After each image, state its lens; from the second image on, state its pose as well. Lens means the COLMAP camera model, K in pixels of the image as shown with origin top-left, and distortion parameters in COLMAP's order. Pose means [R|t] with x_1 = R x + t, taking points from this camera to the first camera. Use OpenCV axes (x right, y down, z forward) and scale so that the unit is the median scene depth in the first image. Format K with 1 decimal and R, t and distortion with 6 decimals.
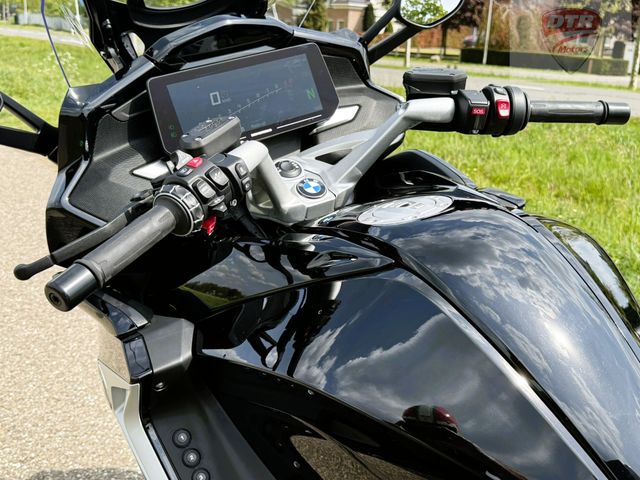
lens RADIAL K [[699.5, 0, 320.0], [0, 699.5, 240.0], [0, 0, 1]] dist [0.202070, -0.476615]
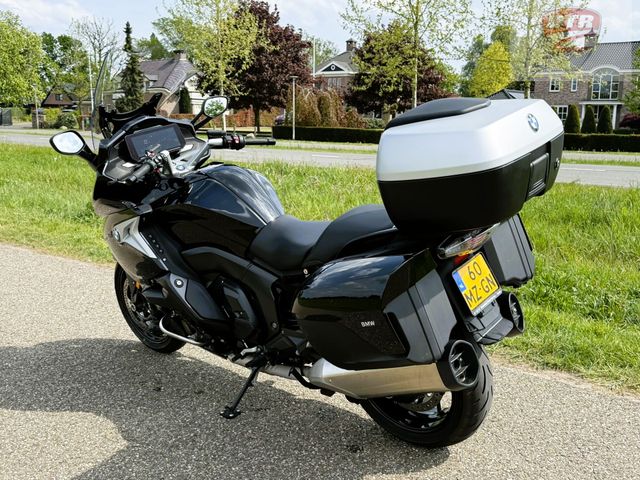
lens RADIAL K [[699.5, 0, 320.0], [0, 699.5, 240.0], [0, 0, 1]] dist [0.202070, -0.476615]
pose [[0.968260, -0.076791, 0.237856, -0.151559], [0.101473, 0.990452, -0.093312, 0.497209], [-0.228420, 0.114487, 0.966808, -1.783582]]
